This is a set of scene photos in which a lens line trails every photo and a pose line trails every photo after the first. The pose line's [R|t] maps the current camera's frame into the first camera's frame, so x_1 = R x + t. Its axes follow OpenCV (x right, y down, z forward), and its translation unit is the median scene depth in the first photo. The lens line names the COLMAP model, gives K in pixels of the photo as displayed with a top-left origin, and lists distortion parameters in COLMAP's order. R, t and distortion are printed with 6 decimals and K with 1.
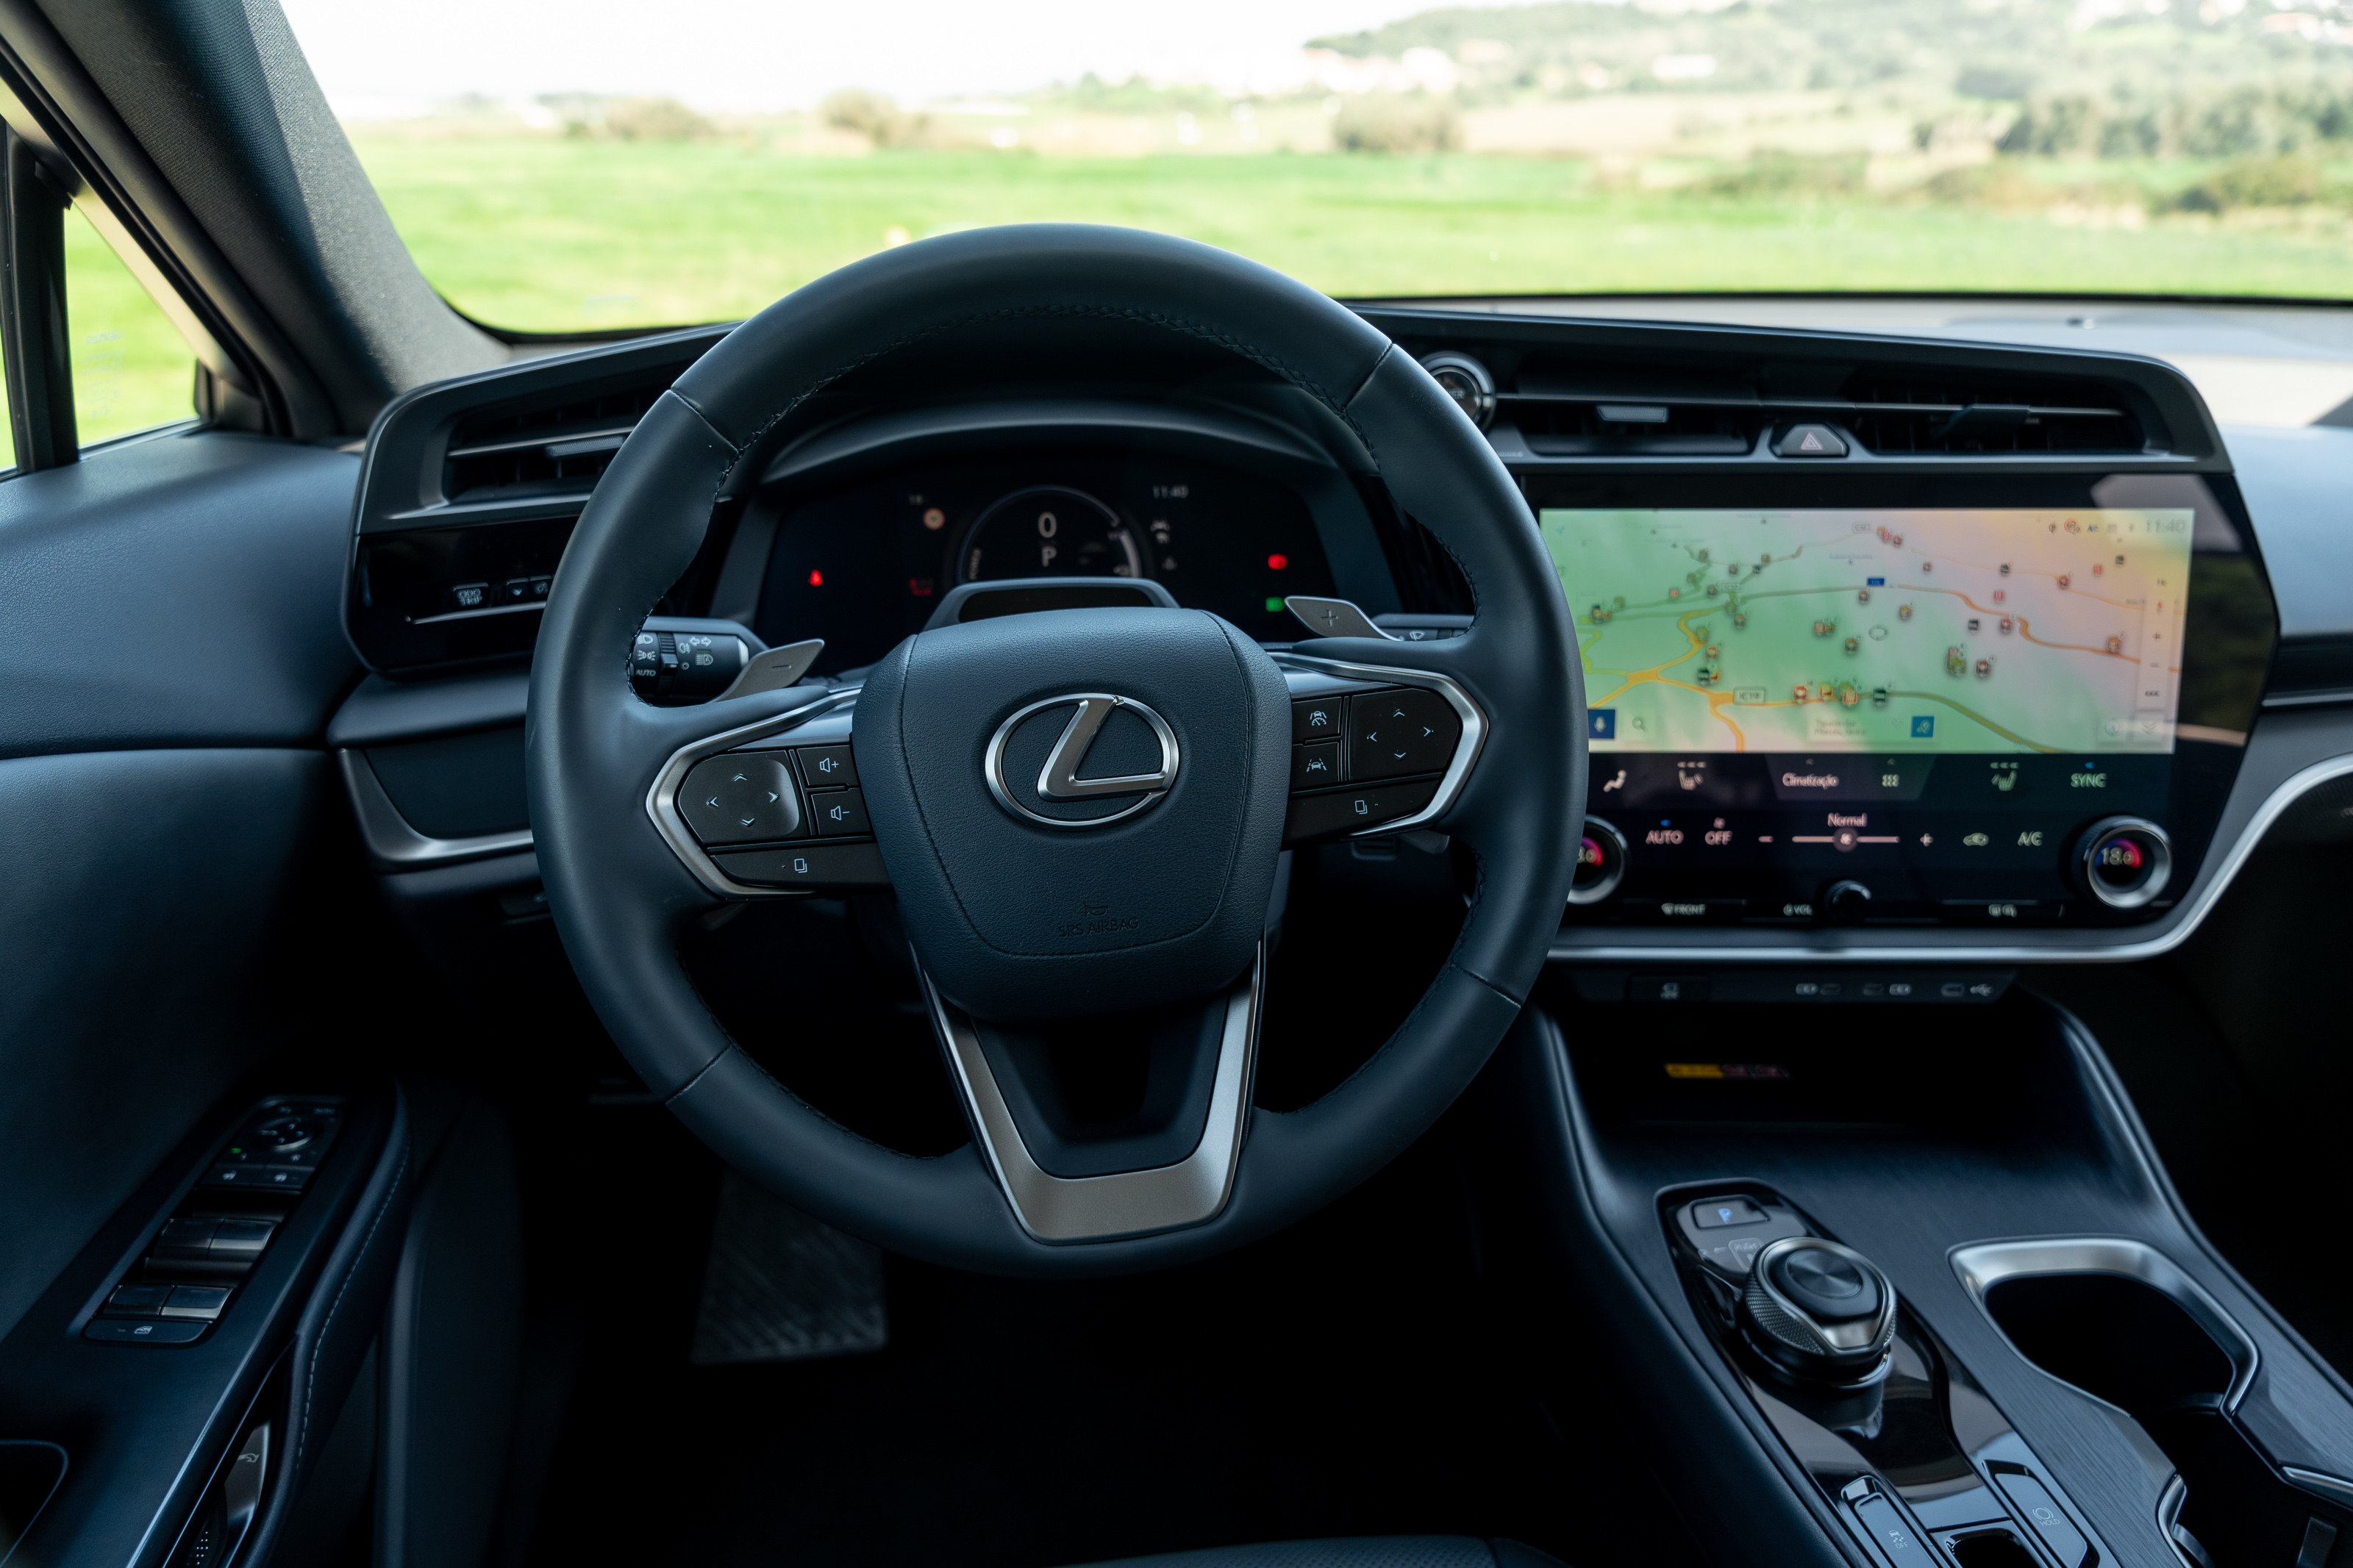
lens RADIAL K [[1565.0, 0, 1176.5], [0, 1565.0, 784.0], [0, 0, 1]] dist [-0.006570, -0.001474]
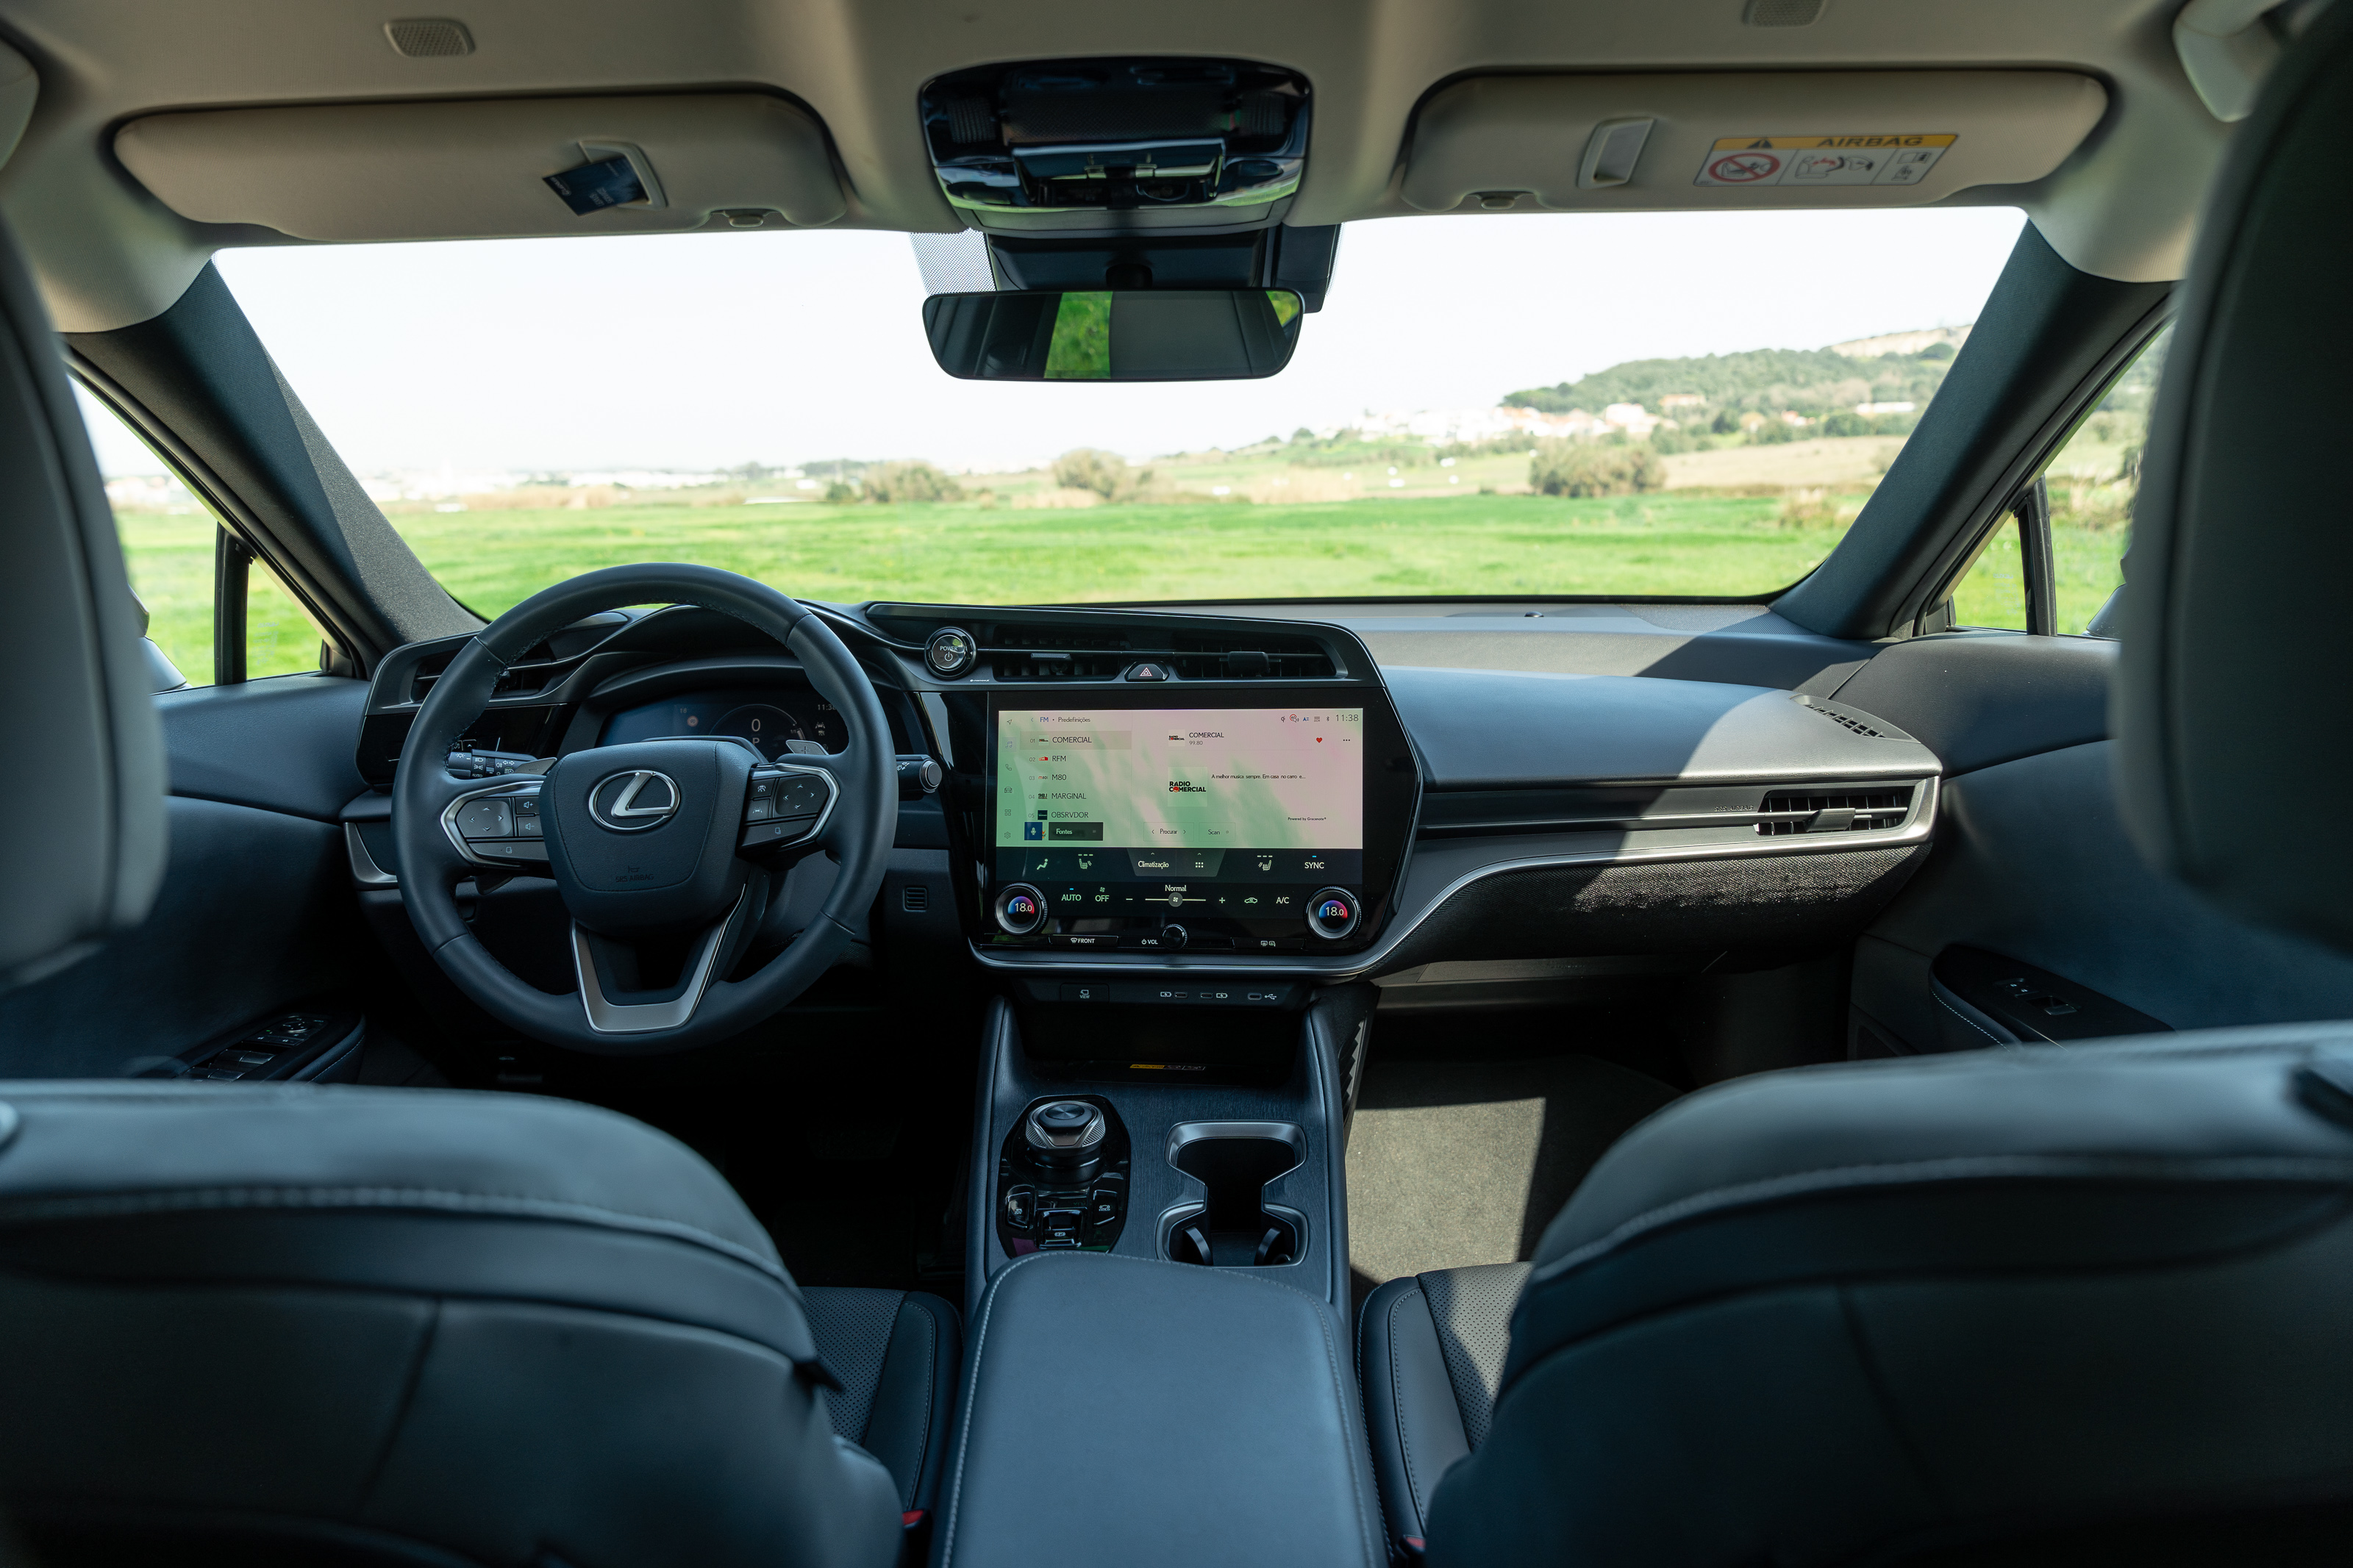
lens RADIAL K [[1565.0, 0, 1176.5], [0, 1565.0, 784.0], [0, 0, 1]] dist [-0.006570, -0.001474]
pose [[0.991280, 0.001551, -0.131765, 0.681397], [-0.028322, 0.979070, -0.201544, 0.265556], [0.128694, 0.203518, 0.970576, -0.702226]]
